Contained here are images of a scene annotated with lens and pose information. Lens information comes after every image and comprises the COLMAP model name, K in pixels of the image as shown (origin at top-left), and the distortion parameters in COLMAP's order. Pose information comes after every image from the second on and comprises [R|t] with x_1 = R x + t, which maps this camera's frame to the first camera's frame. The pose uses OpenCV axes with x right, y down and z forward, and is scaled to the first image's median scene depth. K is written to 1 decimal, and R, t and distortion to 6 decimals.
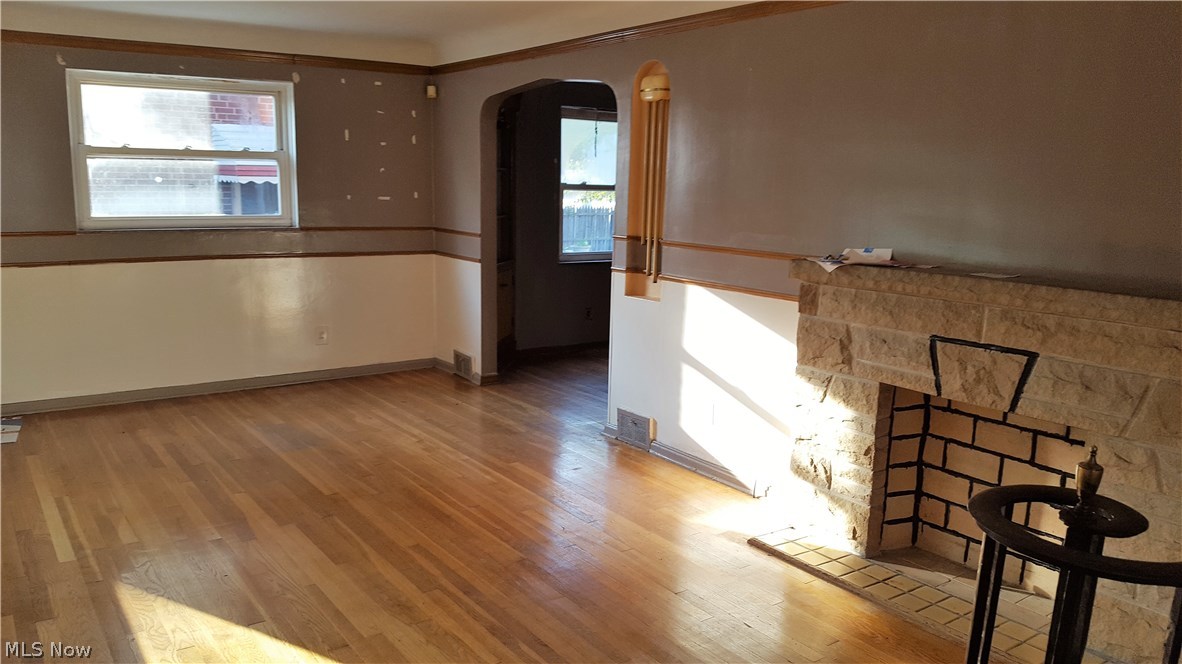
lens RADIAL K [[909.6, 0, 583.9], [0, 909.6, 370.8], [0, 0, 1]] dist [0.194532, -0.302671]
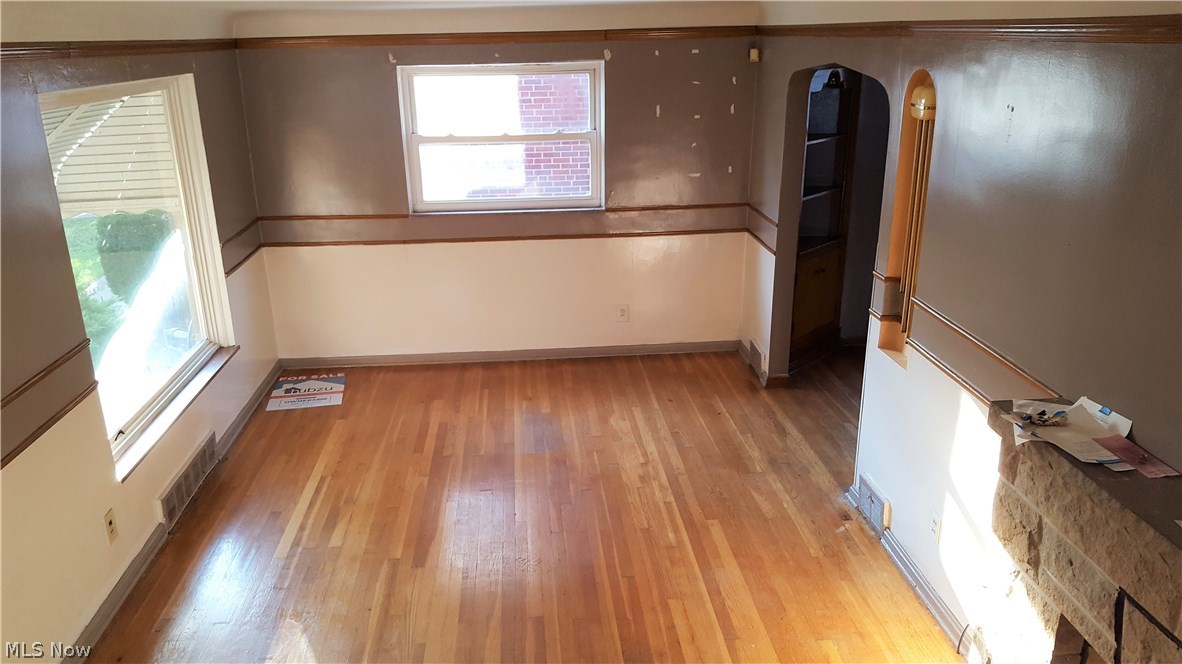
lens RADIAL K [[909.6, 0, 583.9], [0, 909.6, 370.8], [0, 0, 1]] dist [0.194532, -0.302671]
pose [[0.859243, 0.150331, -0.488981, 0.230485], [-0.074511, 0.982431, 0.171104, -0.186405], [0.506112, -0.110585, 0.855349, 0.153357]]
